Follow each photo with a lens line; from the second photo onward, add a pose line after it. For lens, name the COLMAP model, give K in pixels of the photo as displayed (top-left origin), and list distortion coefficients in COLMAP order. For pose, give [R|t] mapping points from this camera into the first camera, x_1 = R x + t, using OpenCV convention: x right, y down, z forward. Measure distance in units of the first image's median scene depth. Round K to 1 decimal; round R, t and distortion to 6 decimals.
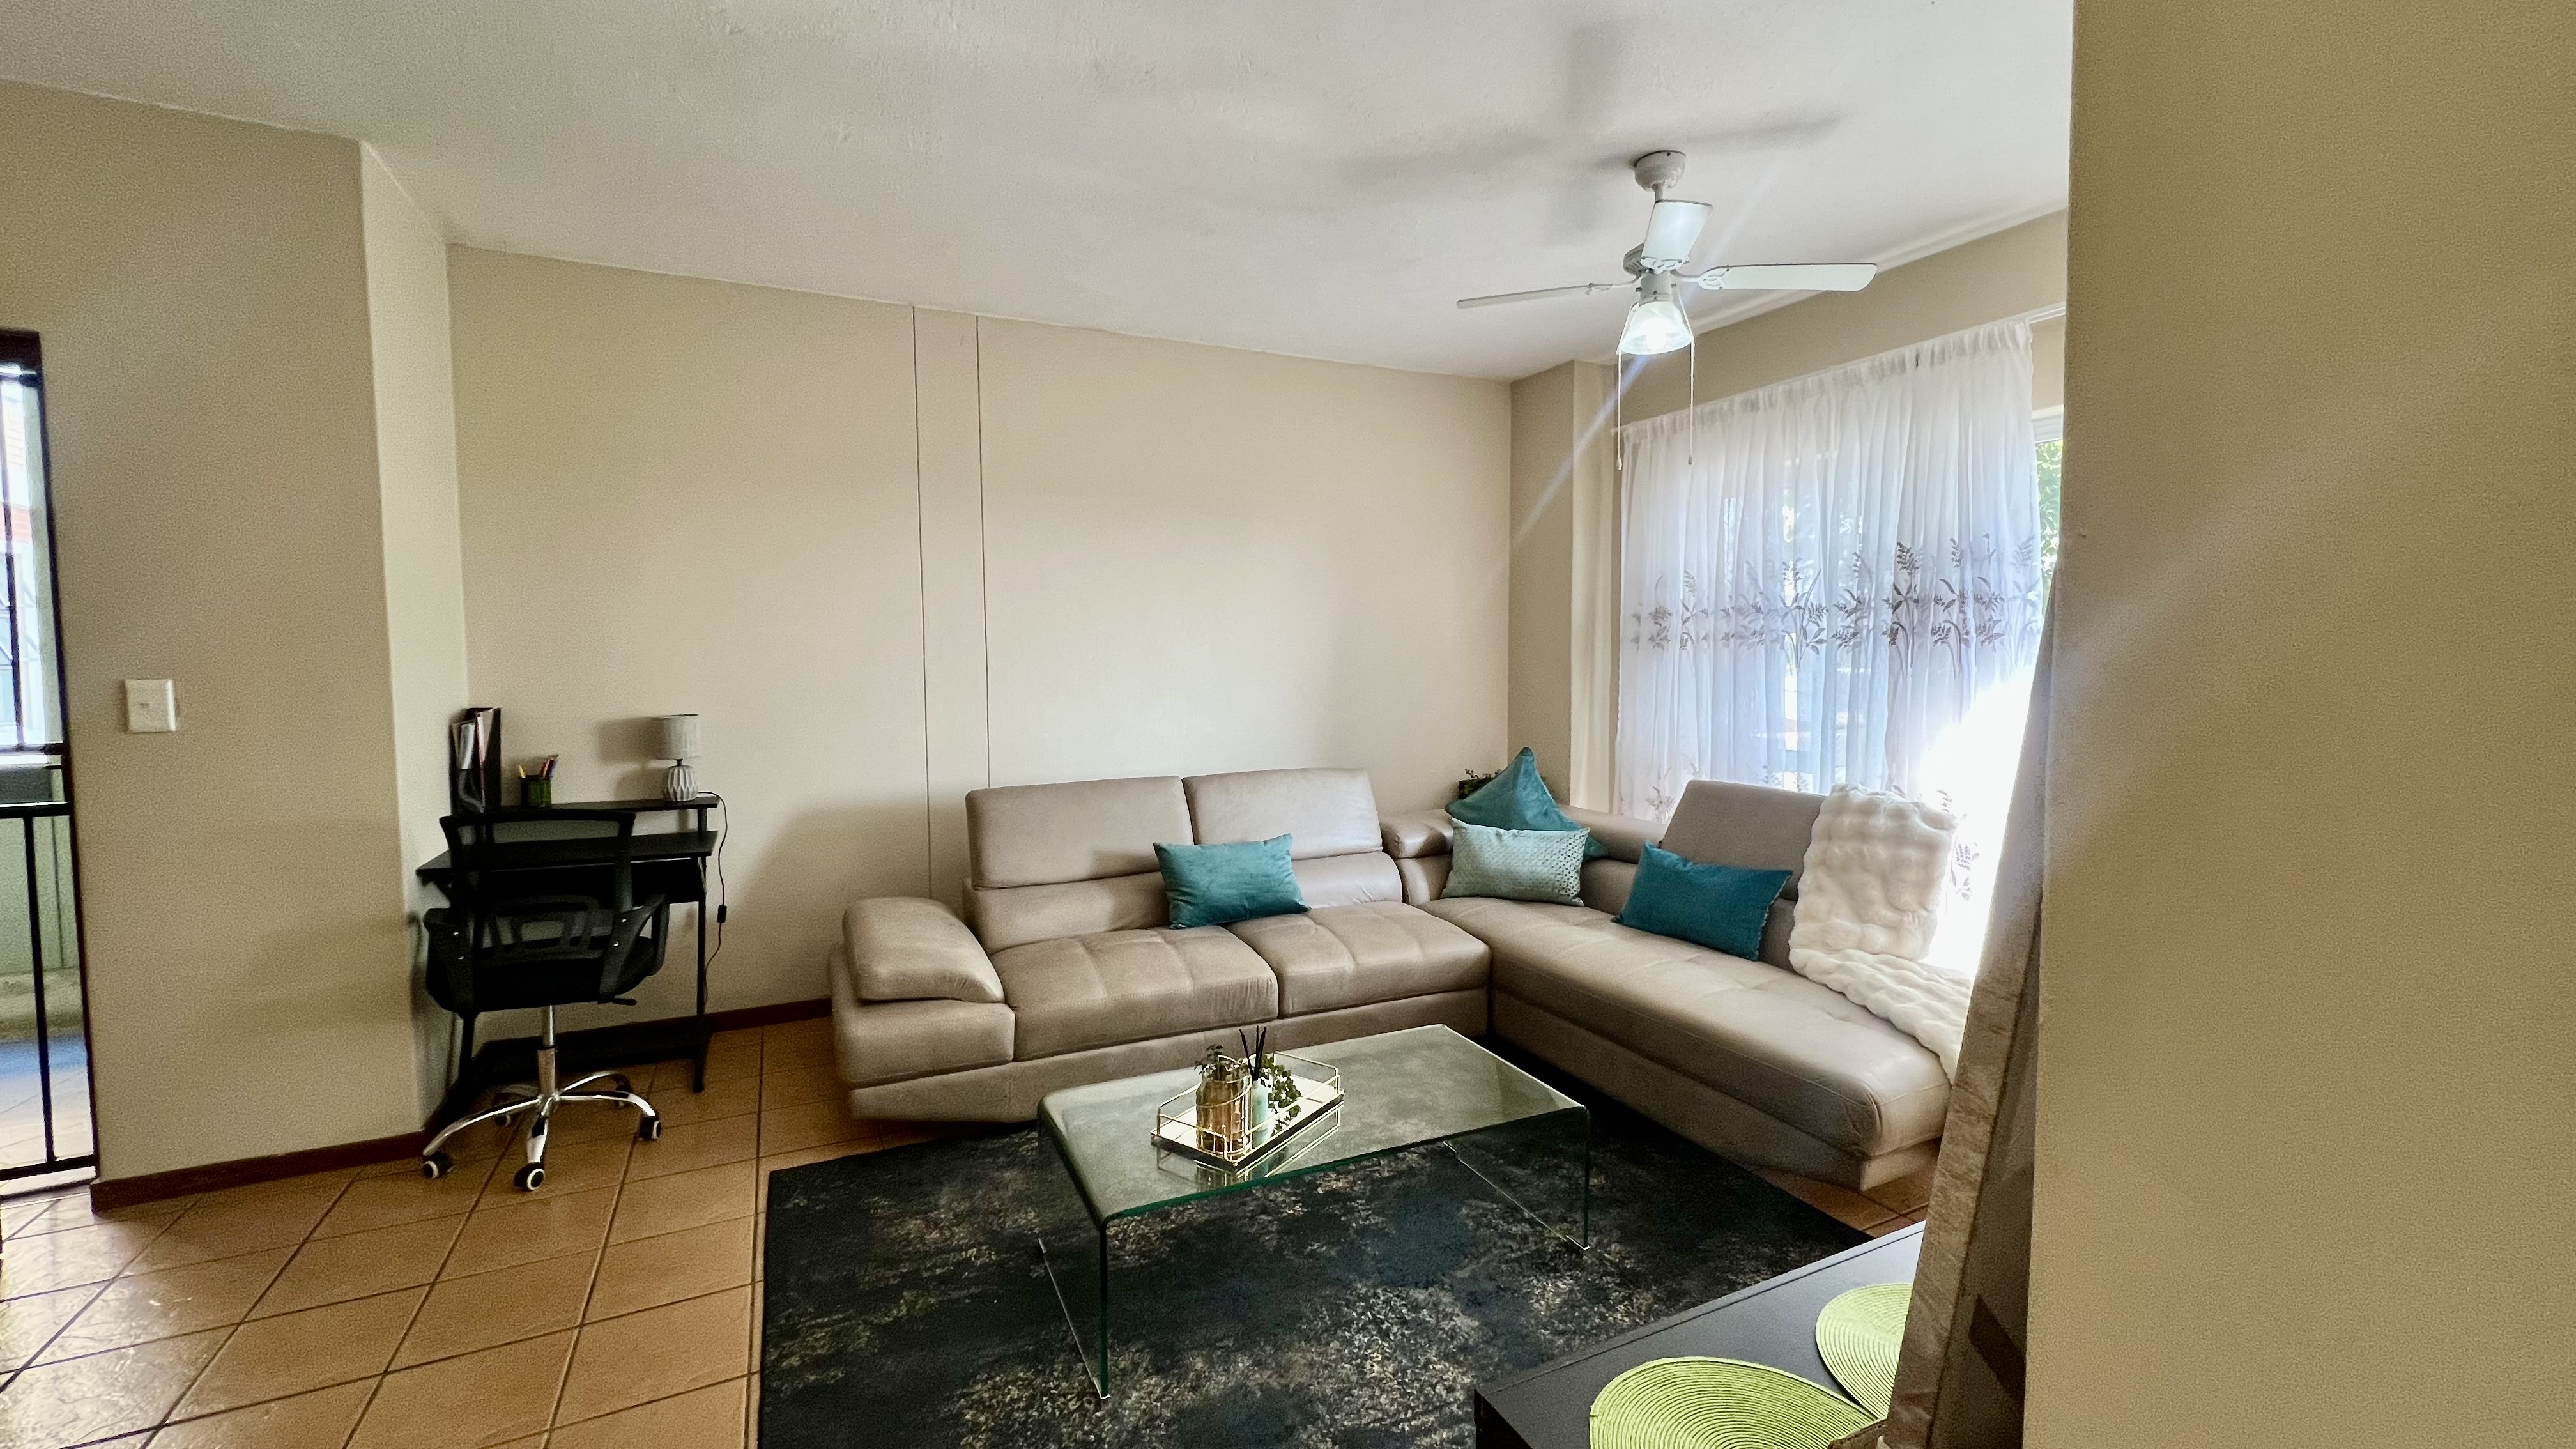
lens RADIAL K [[1027.6, 0, 1290.0], [0, 1027.6, 730.5], [0, 0, 1]] dist [-0.002499, 0.001118]
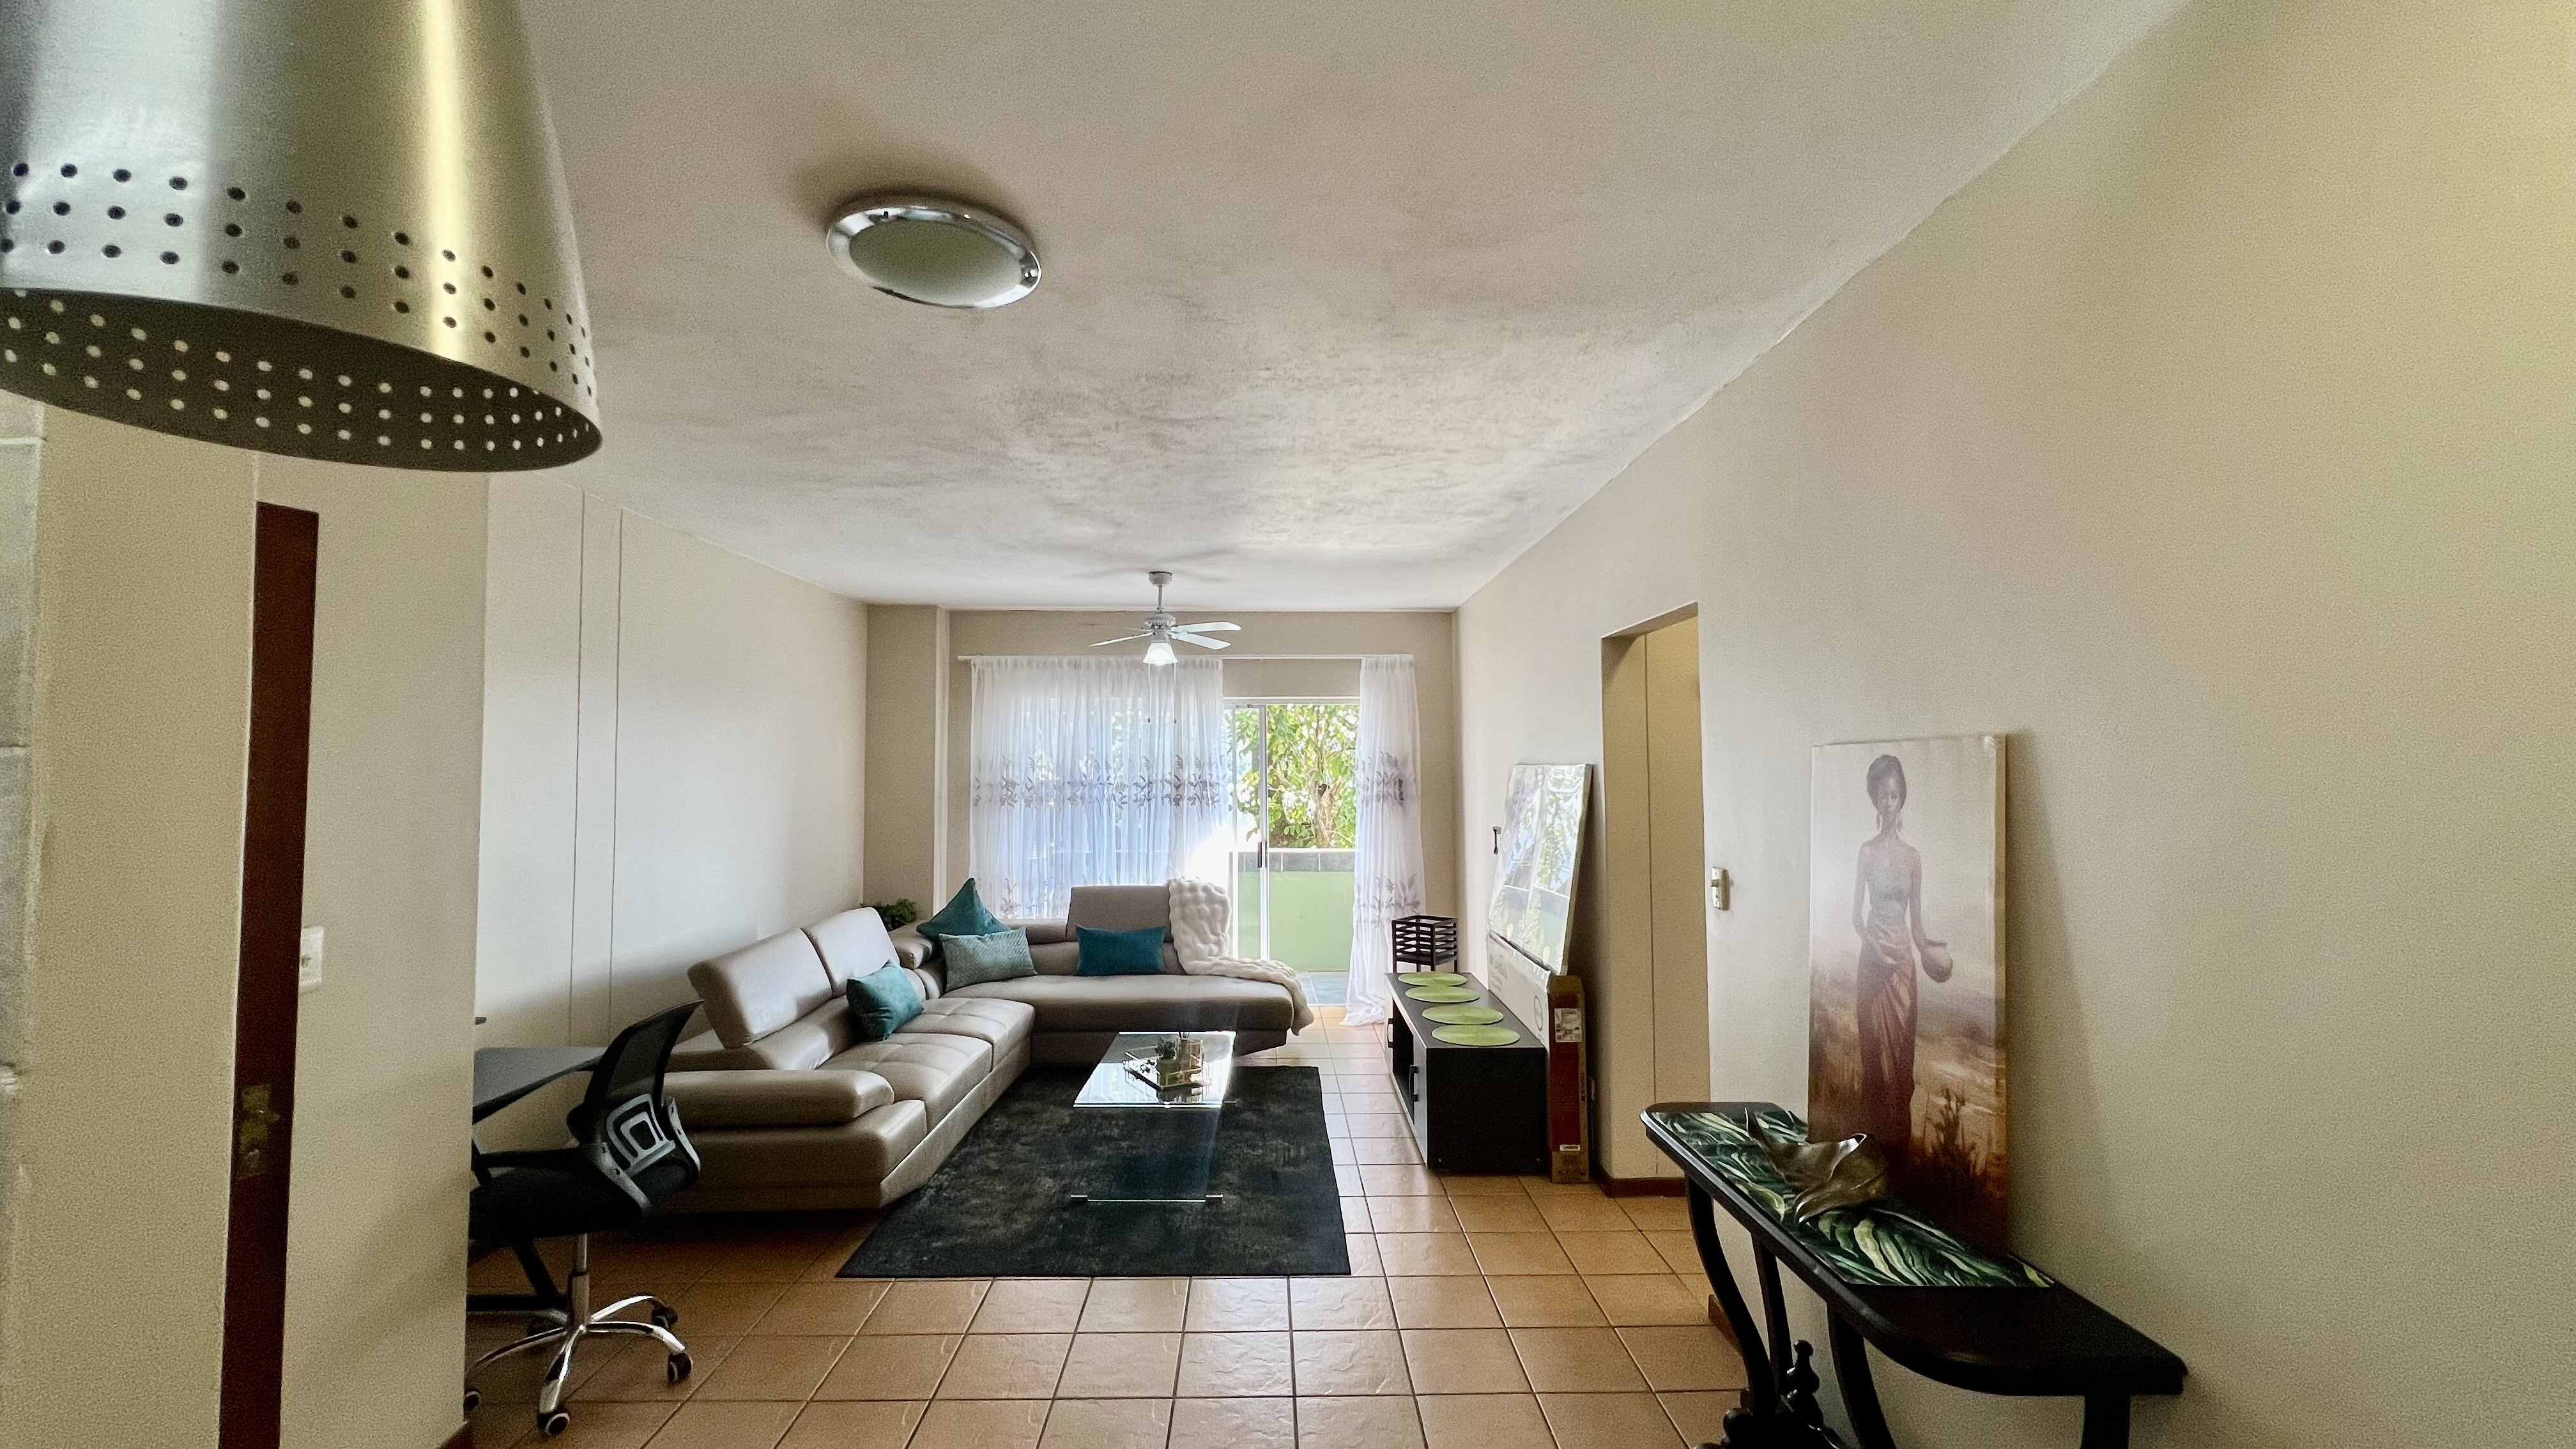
lens RADIAL K [[1027.6, 0, 1277.9], [0, 1027.6, 732.3], [0, 0, 1]] dist [-0.002499, 0.001118]
pose [[0.431862, 0.036331, 0.901208, -1.216678], [0.067958, 0.995037, -0.072680, -0.072224], [-0.899376, 0.092632, 0.427249, -0.040518]]
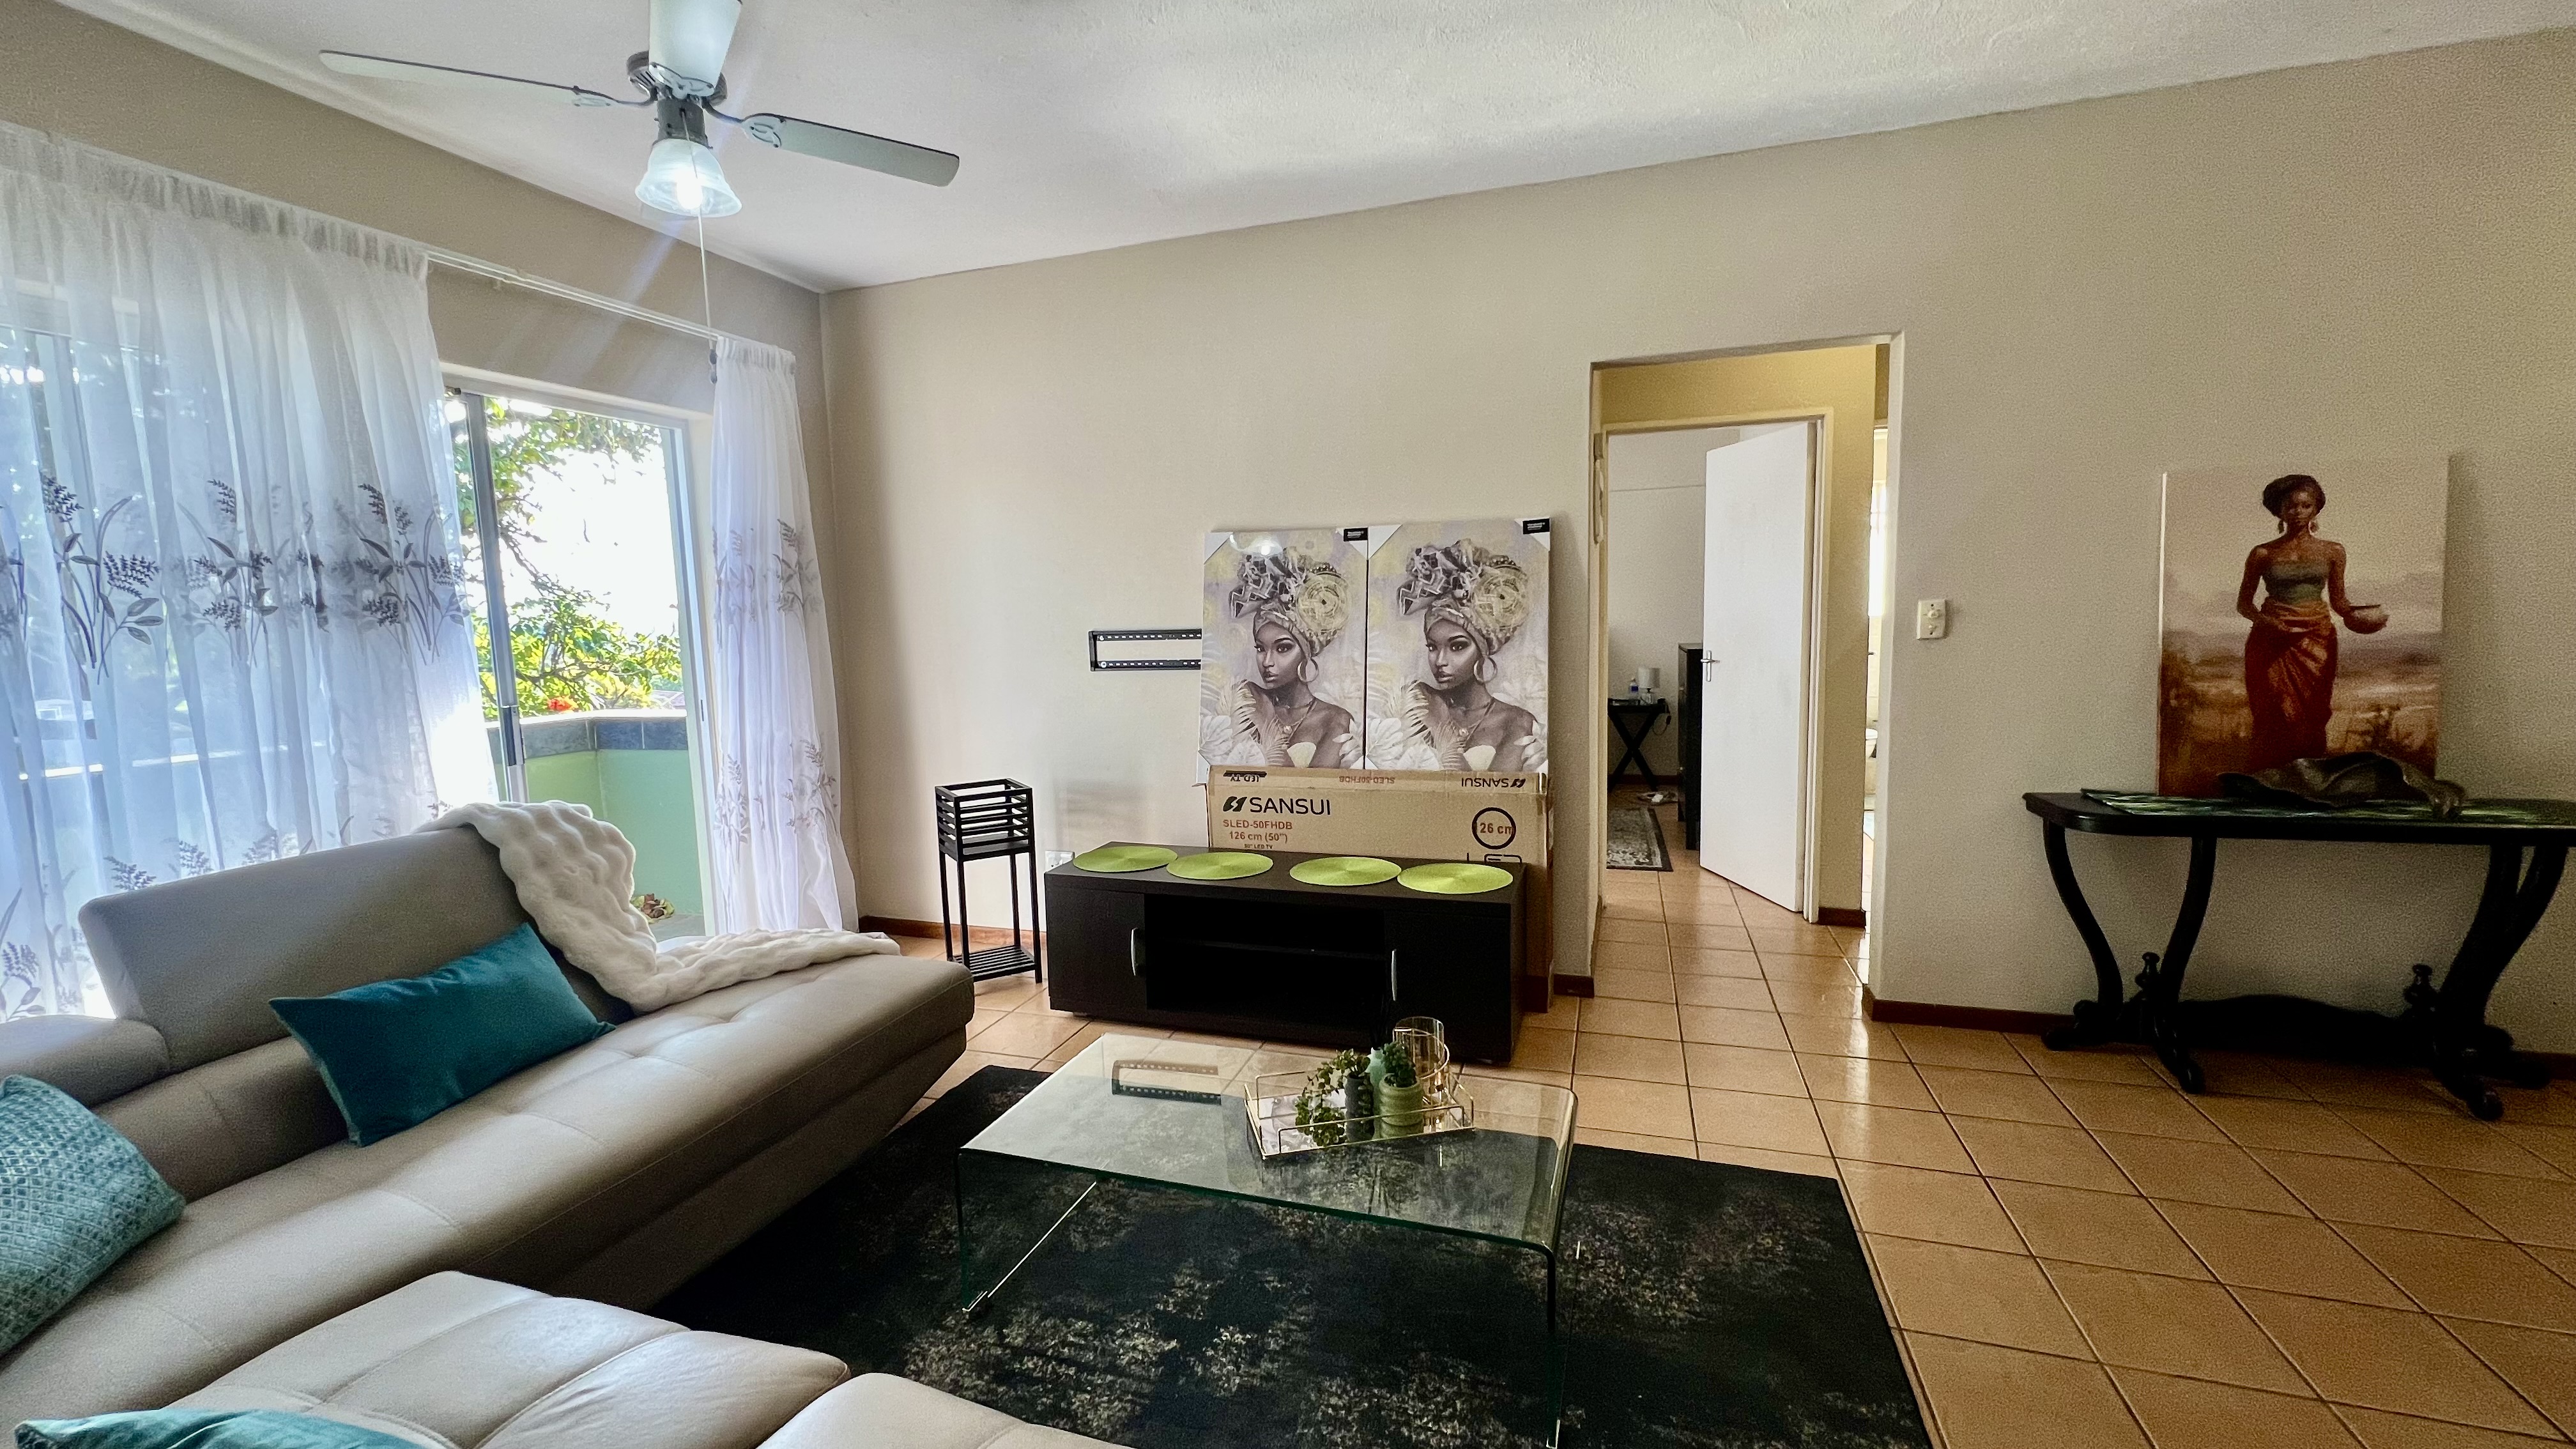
lens RADIAL K [[1027.6, 0, 1279.4], [0, 1027.6, 726.3], [0, 0, 1]] dist [-0.002499, 0.001118]
pose [[-0.709480, -0.055477, 0.702539, -0.435020], [0.083462, 0.983266, 0.161931, -0.082251], [-0.699766, 0.173522, -0.692977, 1.163132]]
